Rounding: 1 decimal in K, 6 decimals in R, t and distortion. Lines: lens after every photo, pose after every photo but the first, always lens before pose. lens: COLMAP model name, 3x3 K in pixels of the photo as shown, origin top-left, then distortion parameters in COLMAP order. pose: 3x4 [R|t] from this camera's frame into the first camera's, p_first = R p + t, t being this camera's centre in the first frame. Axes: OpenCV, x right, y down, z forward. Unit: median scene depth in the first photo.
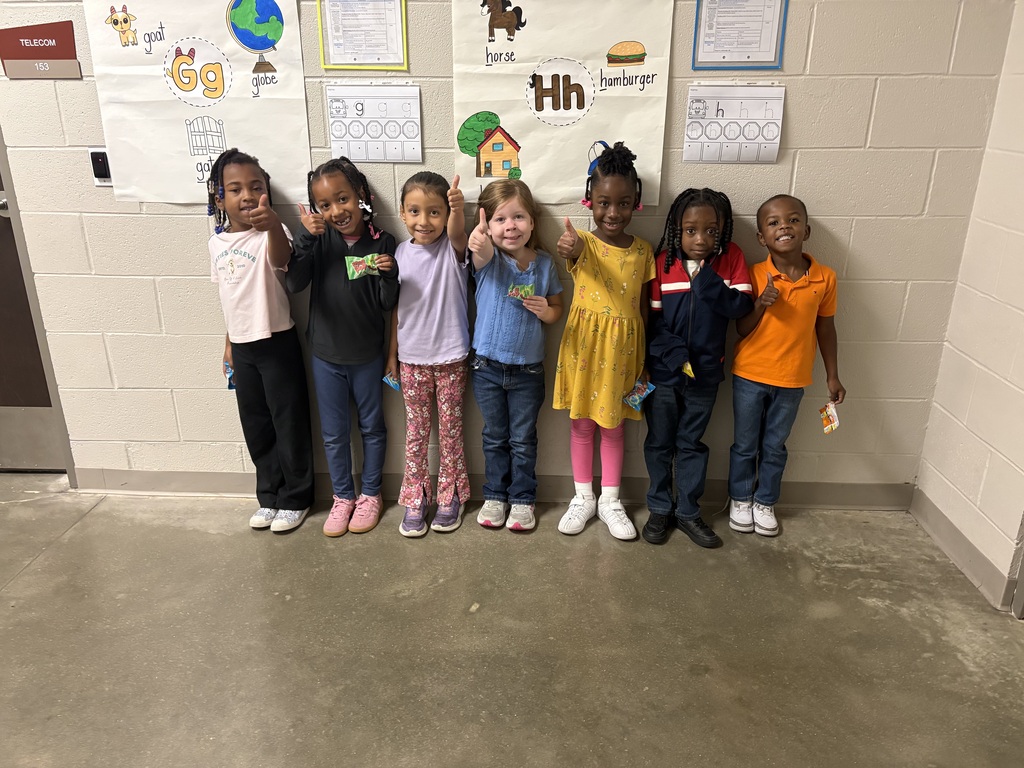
lens RADIAL K [[781.9, 0, 512.2], [0, 781.9, 386.8], [0, 0, 1]] dist [0.034366, -0.033756]
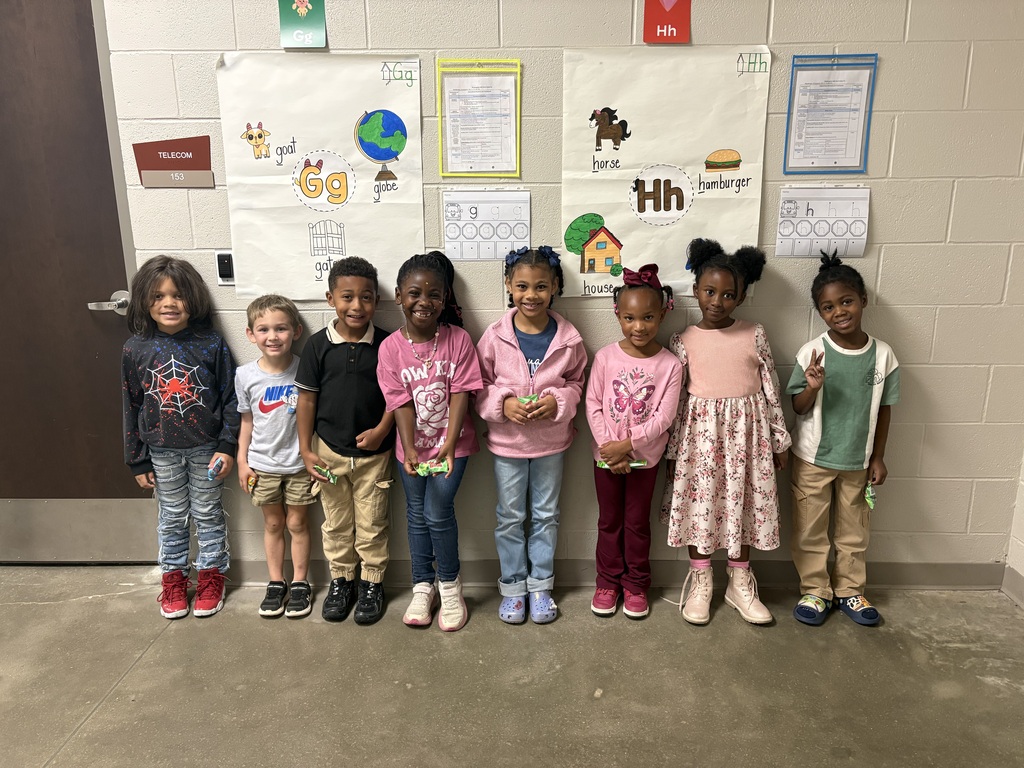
lens RADIAL K [[781.9, 0, 509.5], [0, 781.9, 387.0], [0, 0, 1]] dist [0.034366, -0.033756]
pose [[0.999817, -0.012087, 0.014807, -0.167594], [0.013741, 0.993009, -0.117237, 0.010051], [-0.013287, 0.117419, 0.992994, -0.036459]]
